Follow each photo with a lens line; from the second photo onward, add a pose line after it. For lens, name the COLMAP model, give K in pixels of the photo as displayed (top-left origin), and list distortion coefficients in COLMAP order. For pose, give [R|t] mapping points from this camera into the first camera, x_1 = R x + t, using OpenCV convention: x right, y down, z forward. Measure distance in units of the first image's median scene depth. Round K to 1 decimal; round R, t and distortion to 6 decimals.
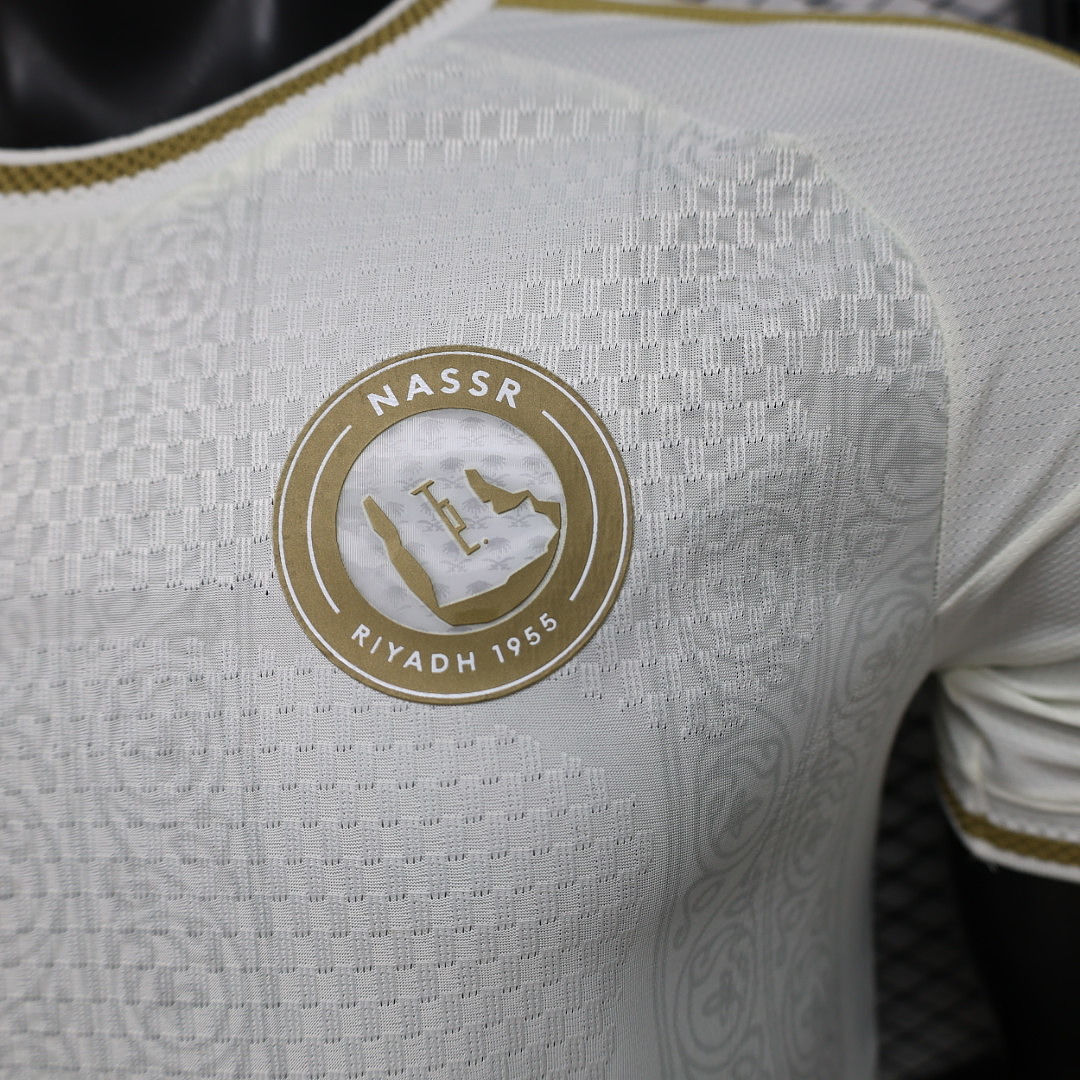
lens RADIAL K [[1441.6, 0, 540.0], [0, 1441.6, 540.0], [0, 0, 1]] dist [0.005359, -0.029666]
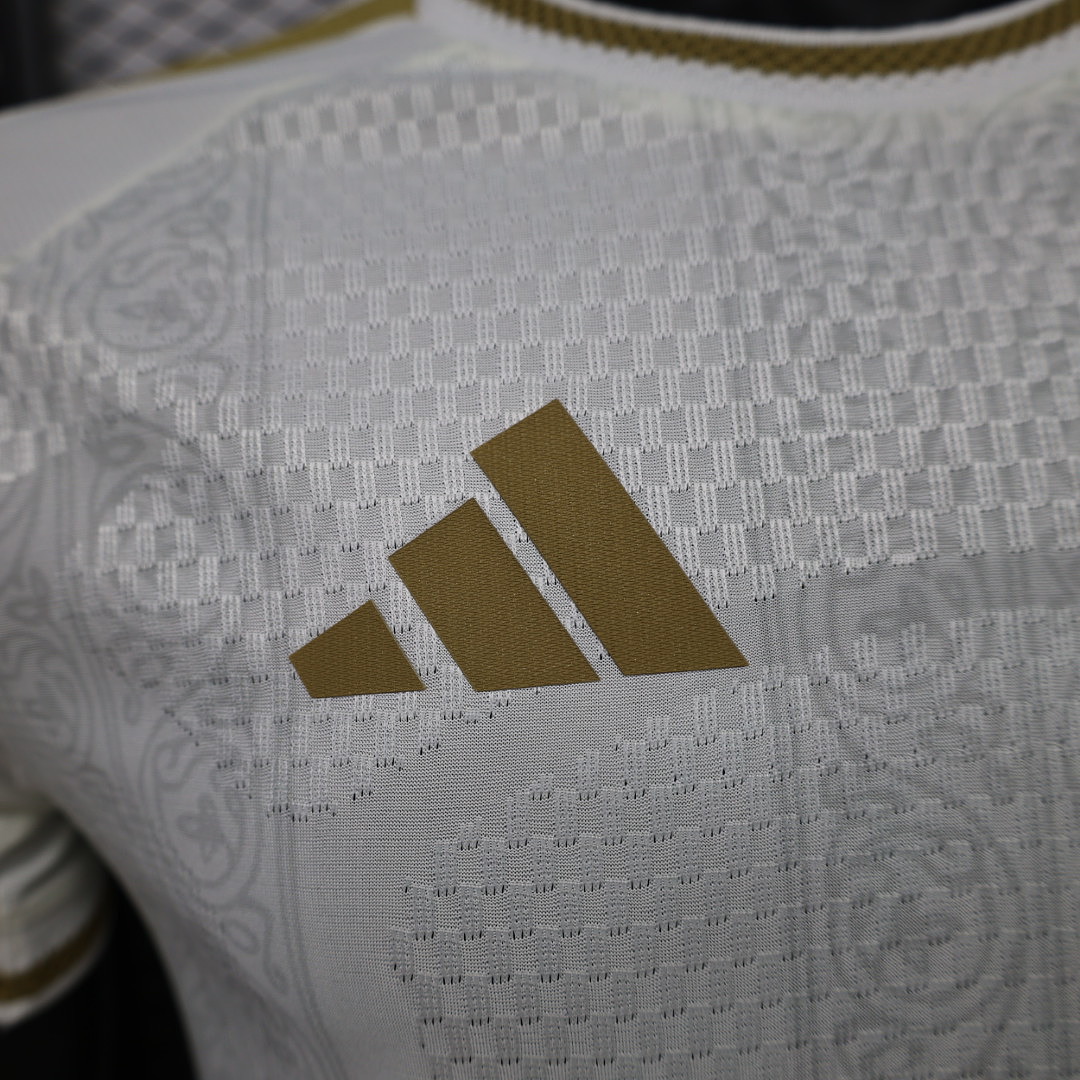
lens RADIAL K [[1441.6, 0, 540.0], [0, 1441.6, 540.0], [0, 0, 1]] dist [0.005359, -0.029666]
pose [[0.981018, 0.038050, 0.190147, -0.717268], [-0.026107, 0.997549, -0.064923, 0.086831], [-0.192151, 0.058726, 0.979607, 0.263352]]
